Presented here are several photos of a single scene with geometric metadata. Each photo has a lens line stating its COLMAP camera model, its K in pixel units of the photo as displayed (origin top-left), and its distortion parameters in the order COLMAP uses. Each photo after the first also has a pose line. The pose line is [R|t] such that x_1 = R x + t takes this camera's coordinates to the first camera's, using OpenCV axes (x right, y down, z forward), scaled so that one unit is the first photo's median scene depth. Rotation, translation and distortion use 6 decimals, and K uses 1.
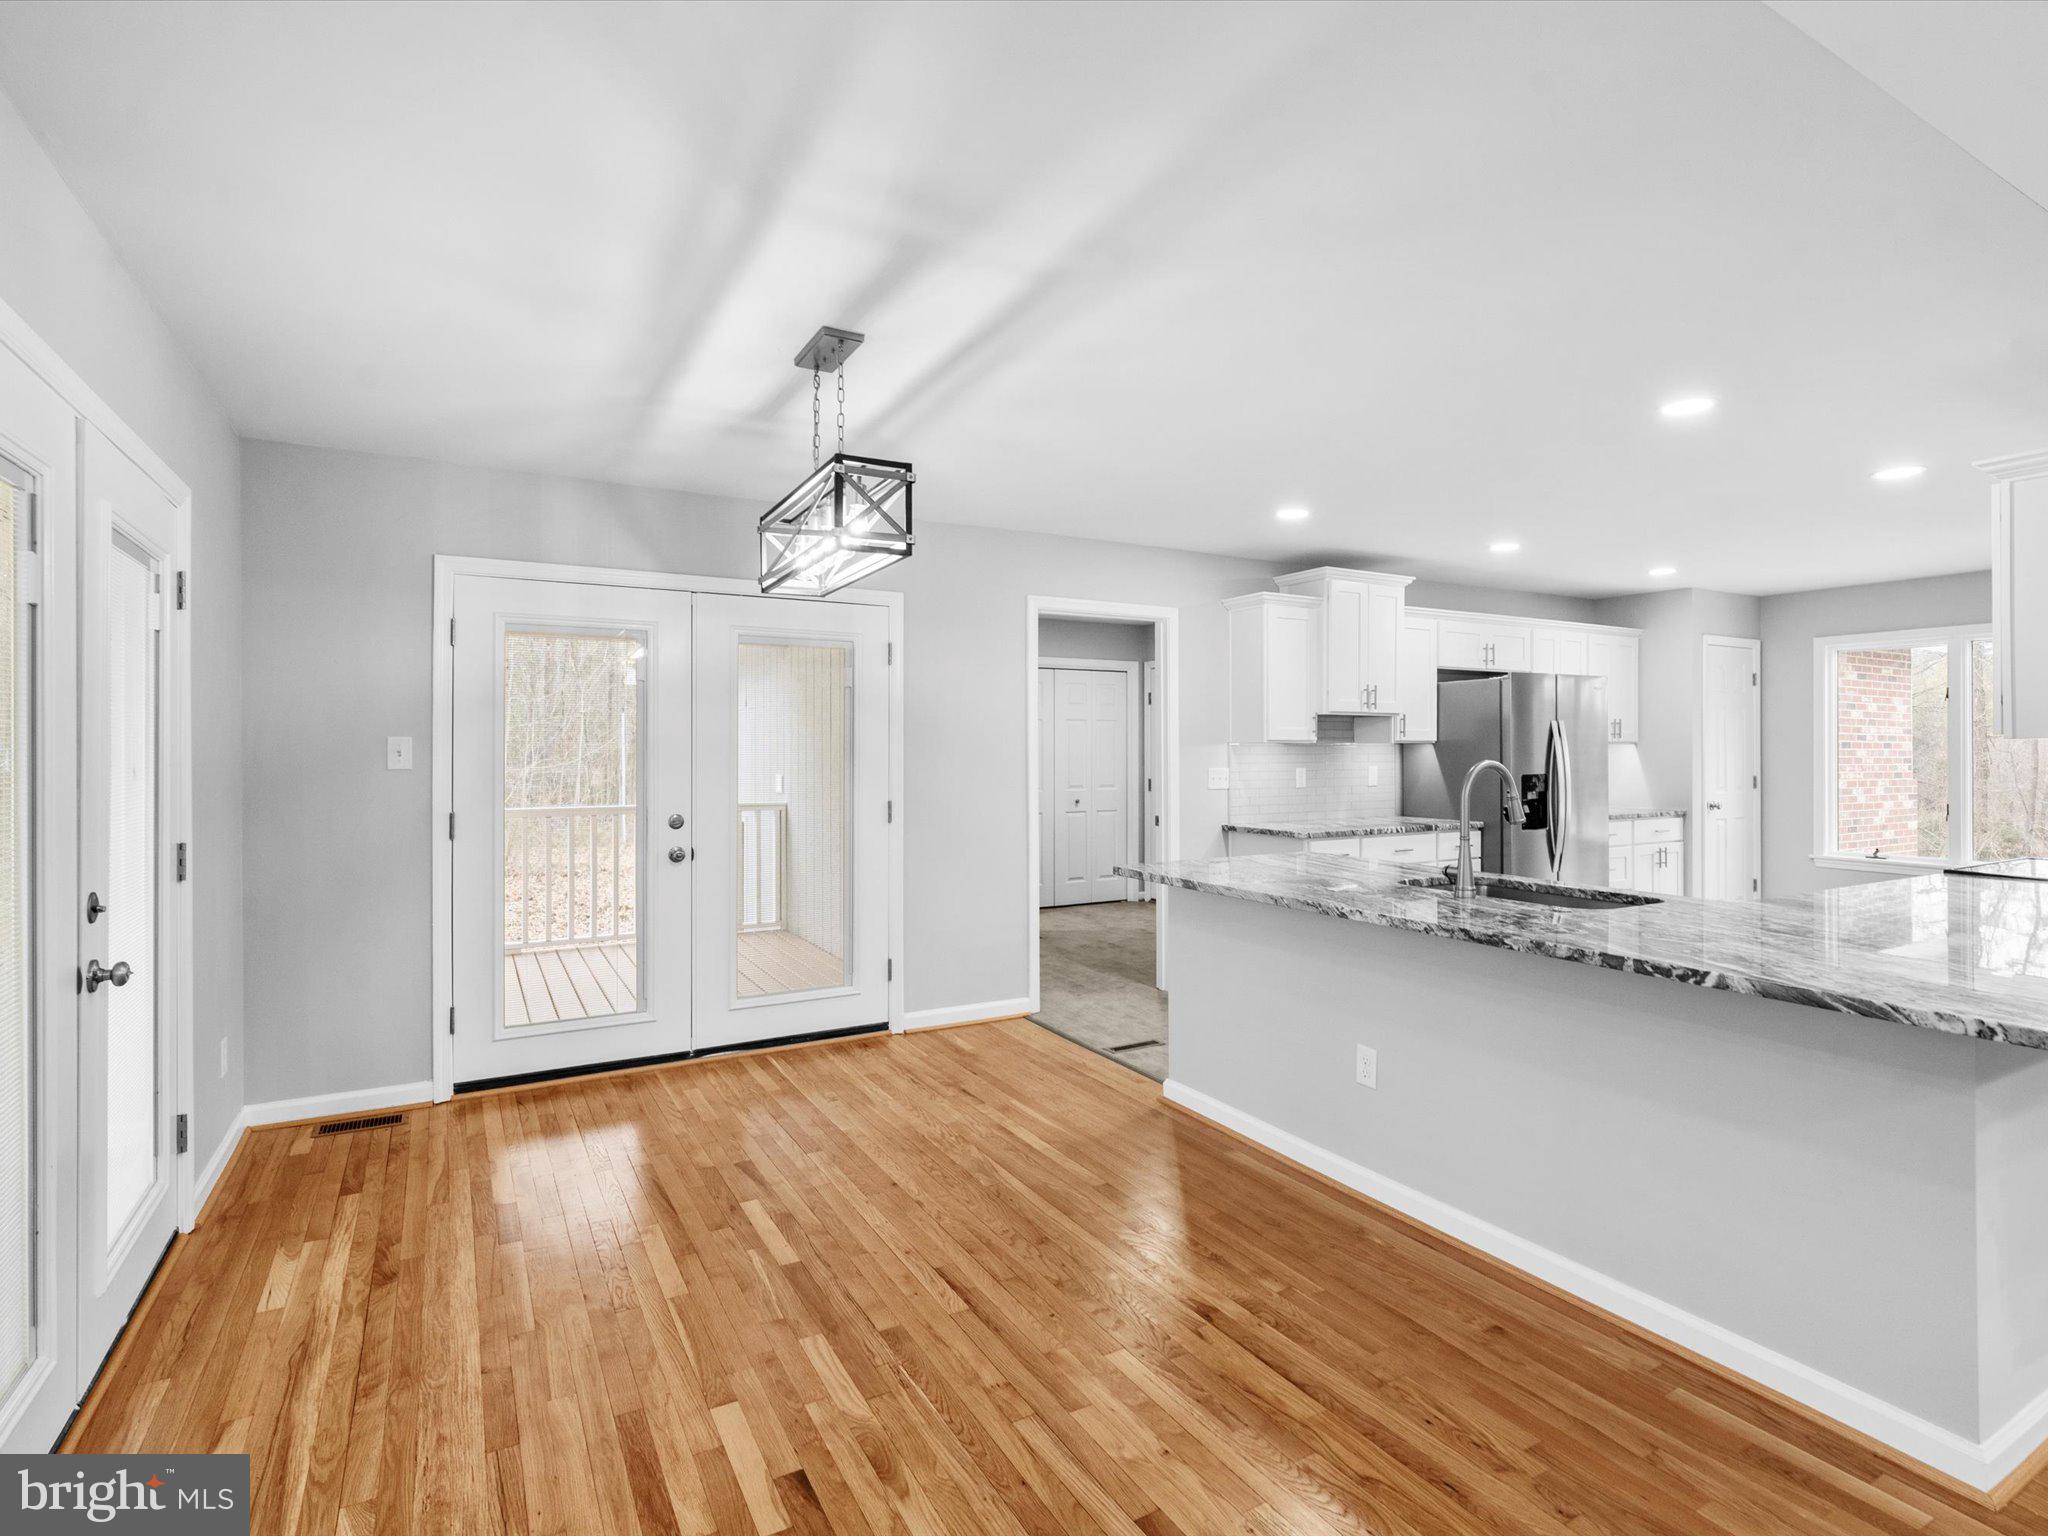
lens RADIAL K [[1020.7, 0, 1031.9], [0, 1020.7, 752.1], [0, 0, 1]] dist [0.003535, -0.000110]
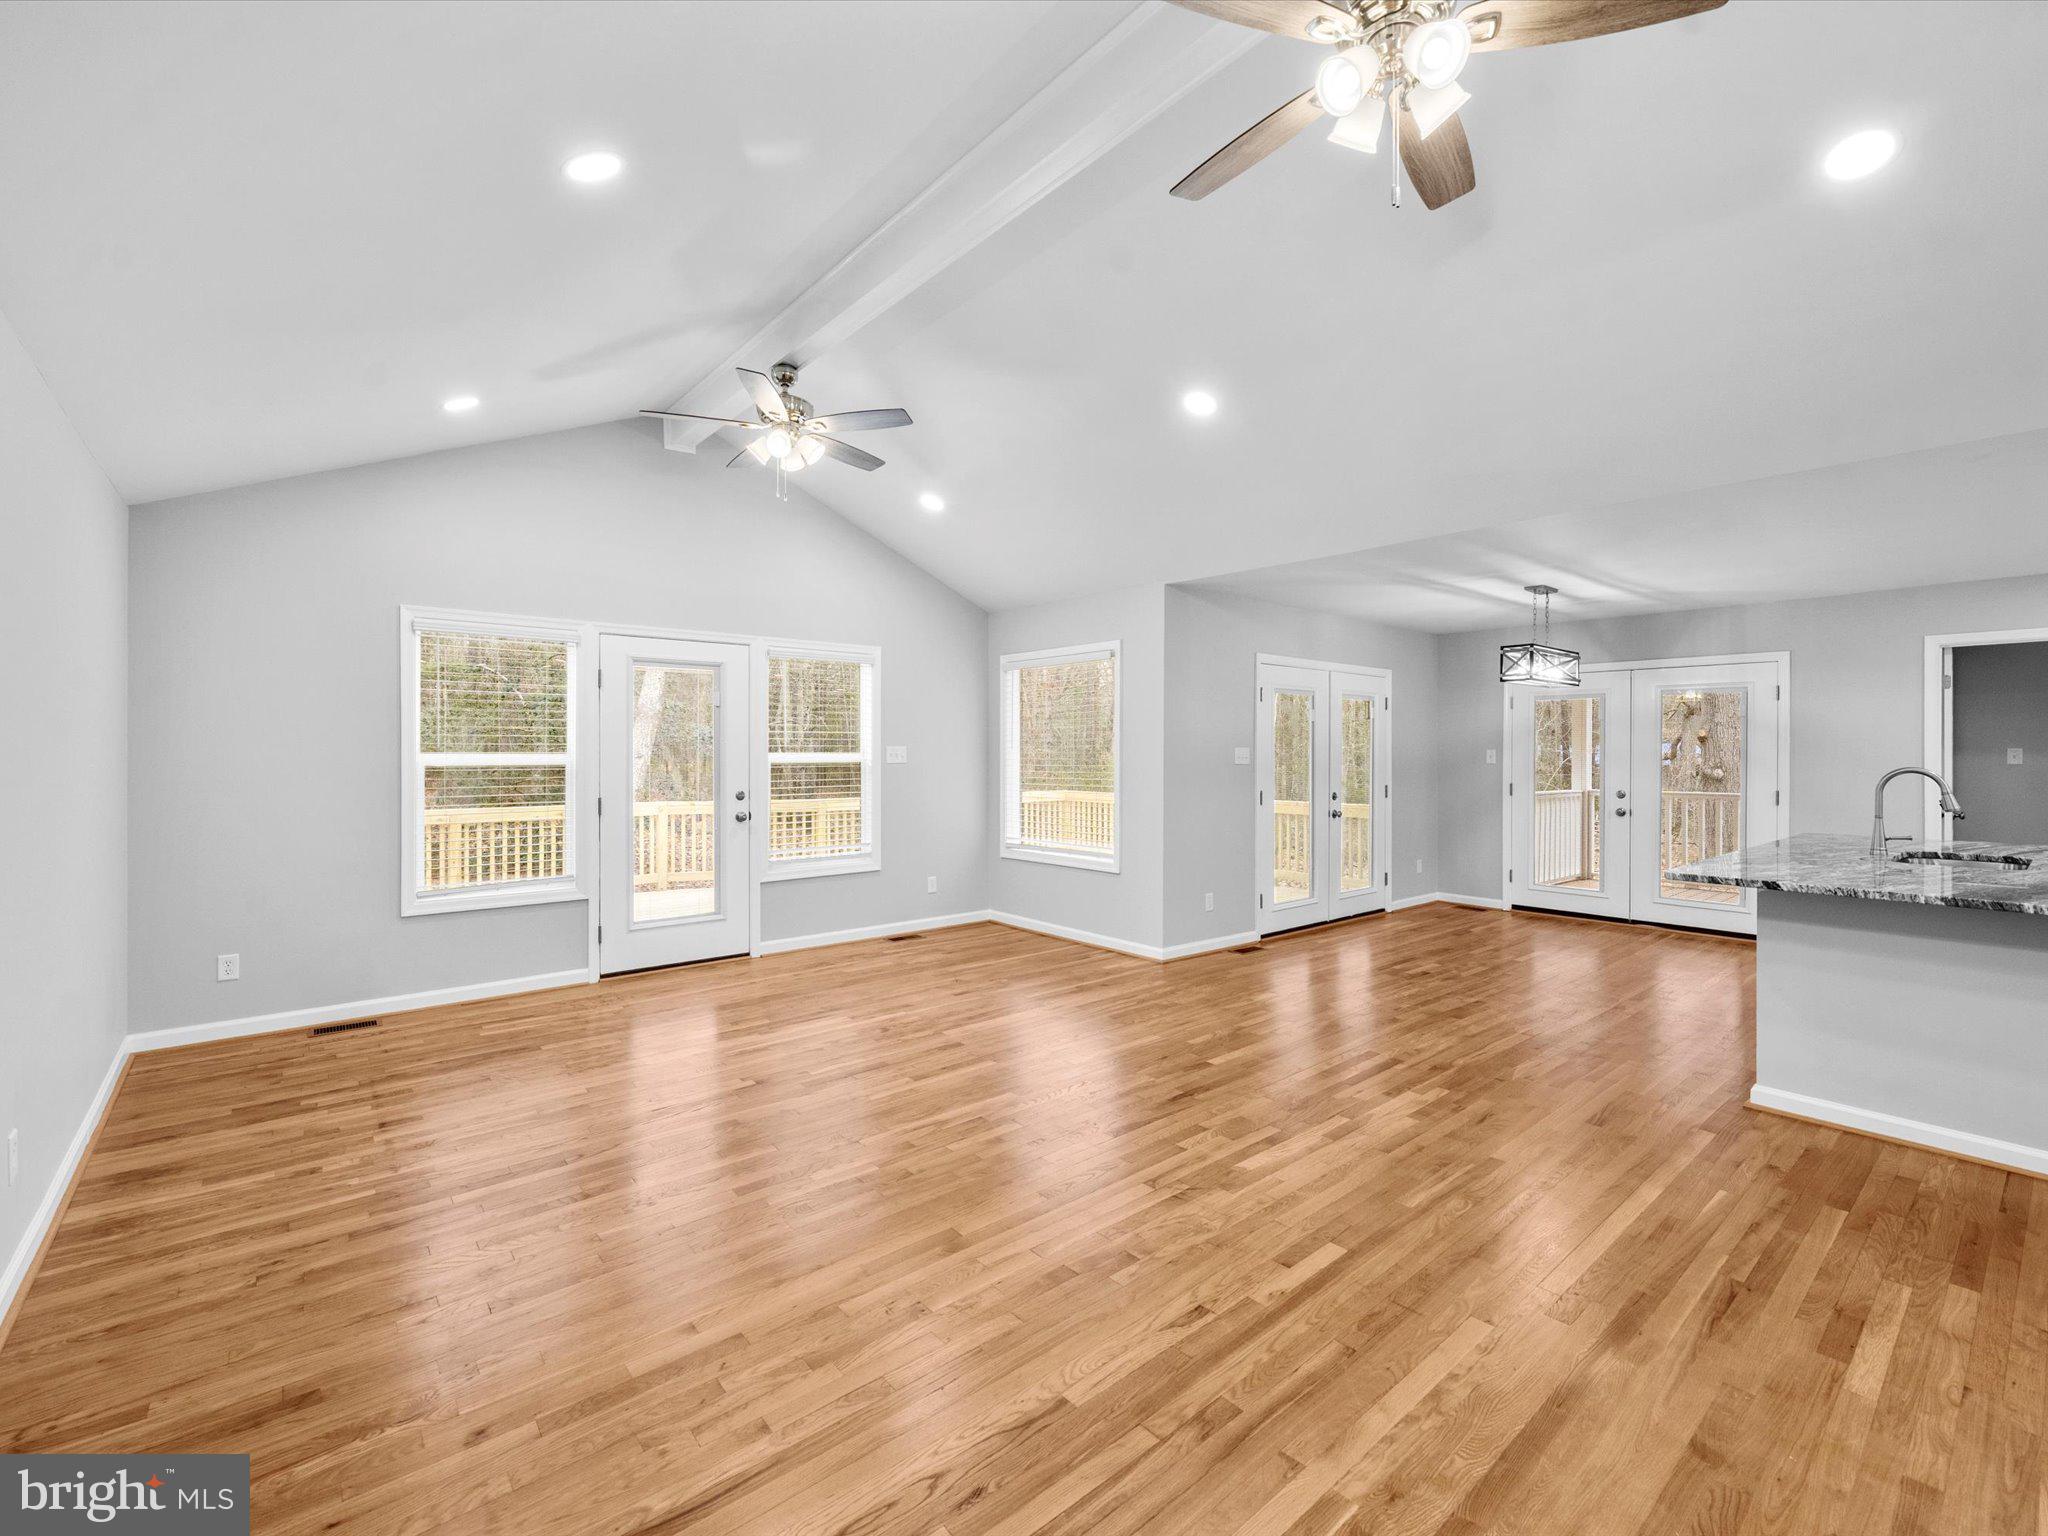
lens RADIAL K [[902.3, 0, 1054.9], [0, 902.3, 757.5], [0, 0, 1]] dist [0.000855, -0.000163]
pose [[0.197770, 0.010453, -0.980193, 0.788435], [-0.006098, 0.999937, 0.009433, -0.006349], [0.980230, 0.004112, 0.197821, -0.251603]]
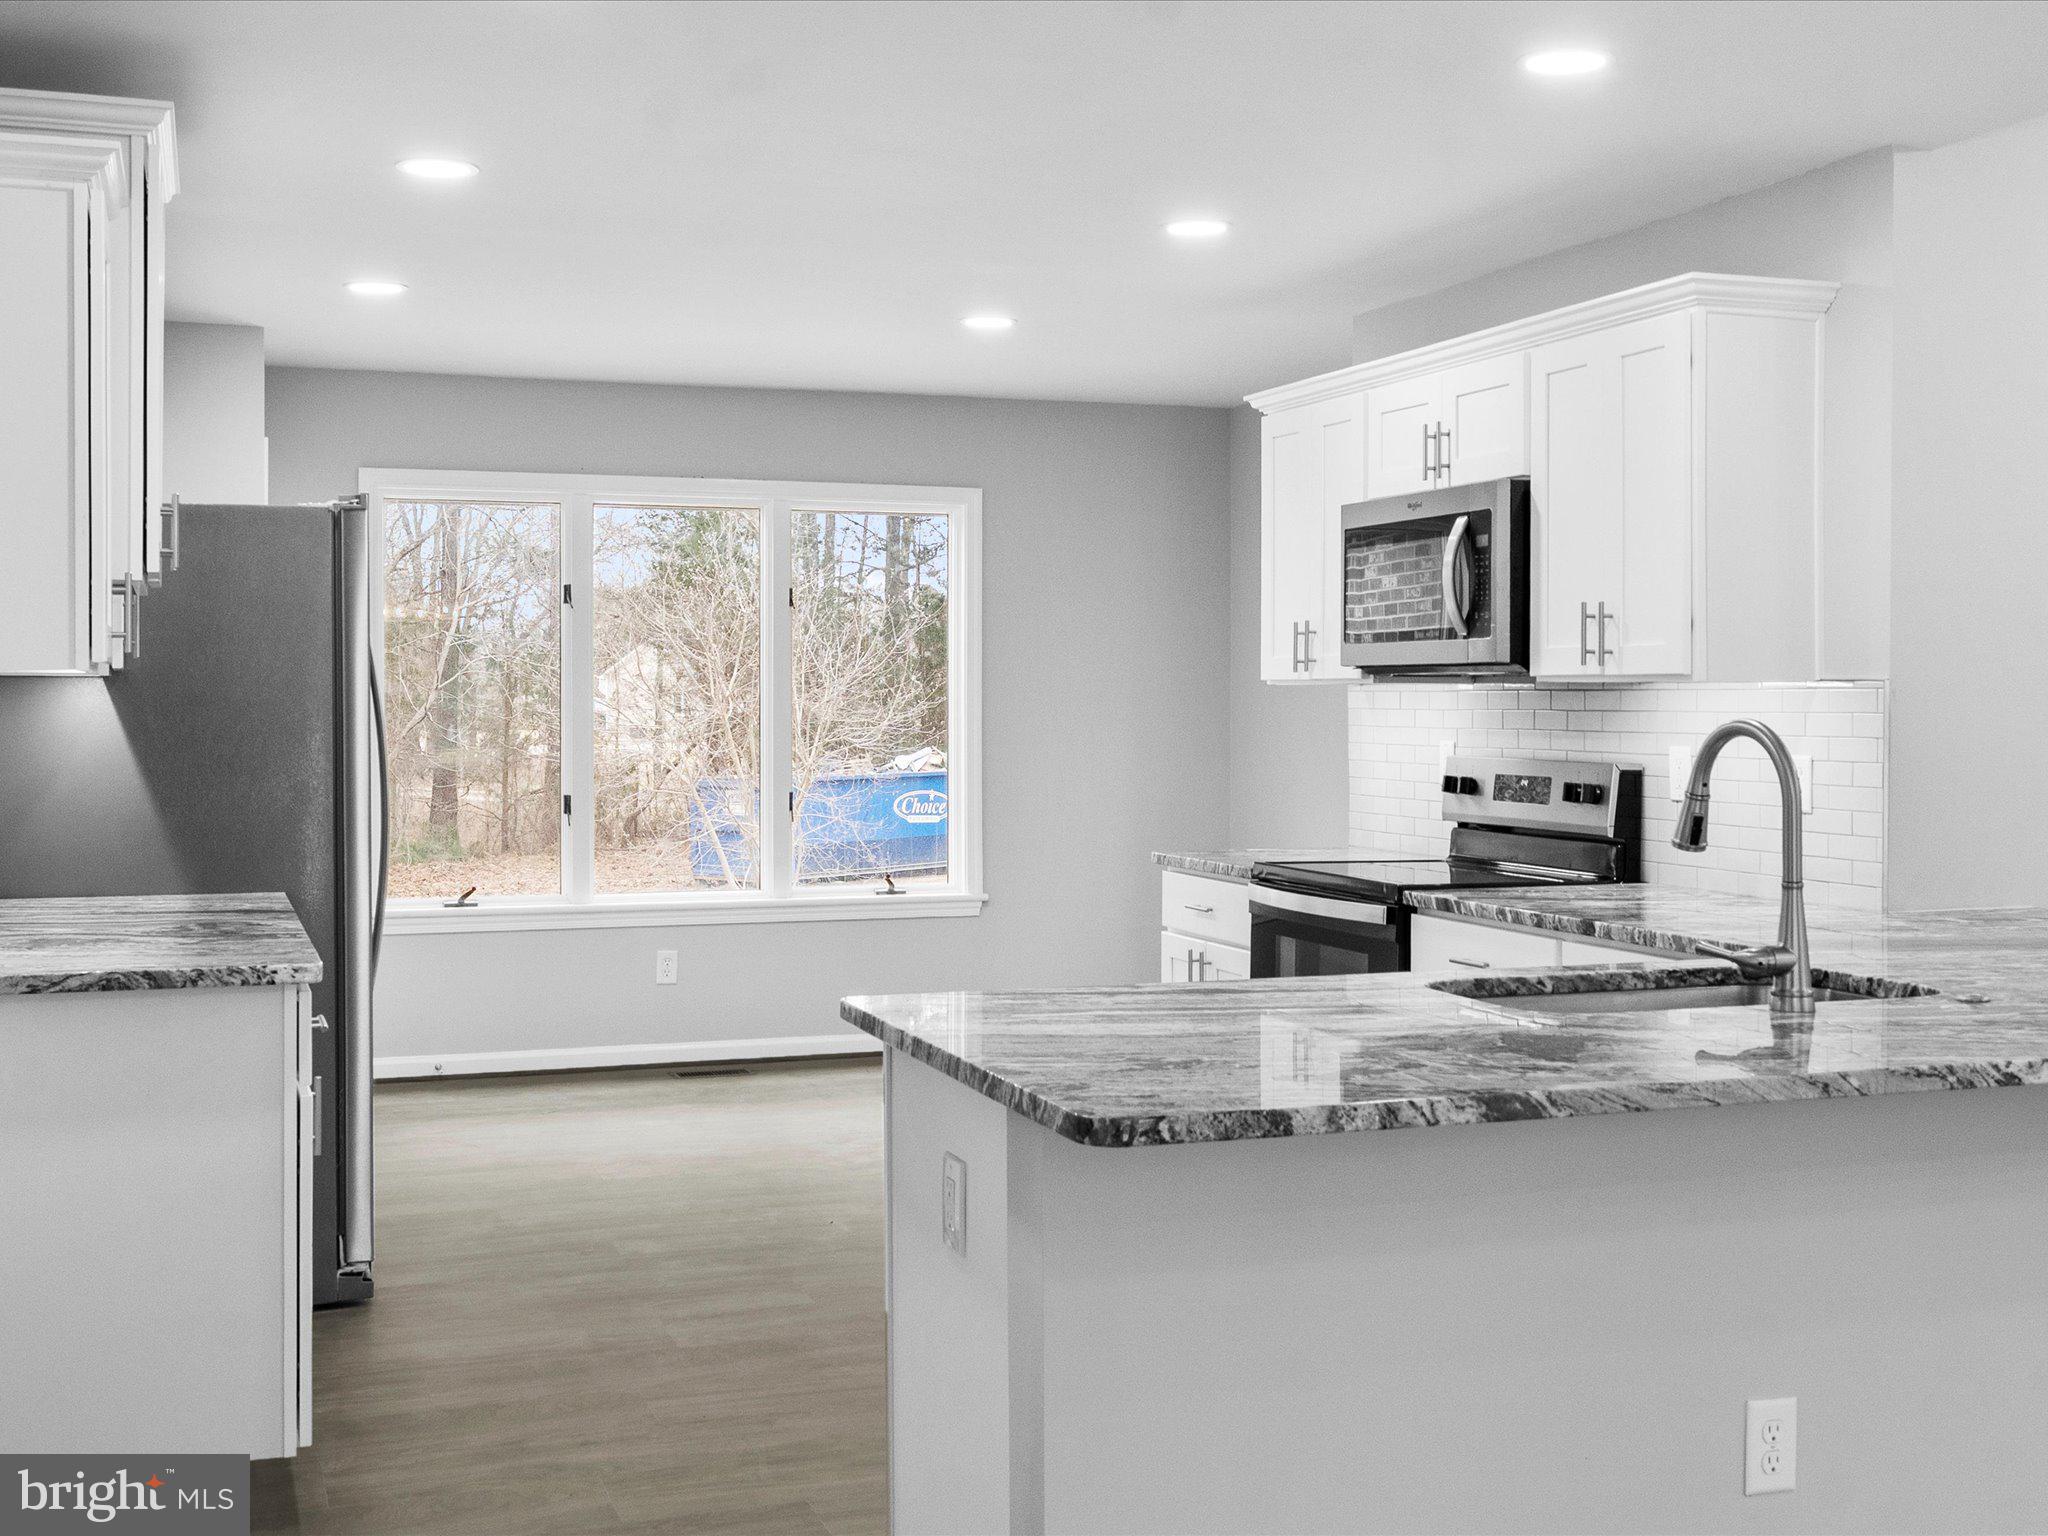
lens RADIAL K [[2388.1, 0, 1022.8], [0, 2388.1, 754.7], [0, 0, 1]] dist [-0.007845, 0.000000]
pose [[0.183851, -0.024697, 0.982644, -0.364876], [0.003751, 0.999695, 0.024424, -0.001201], [-0.982947, -0.000805, 0.183888, 0.595461]]
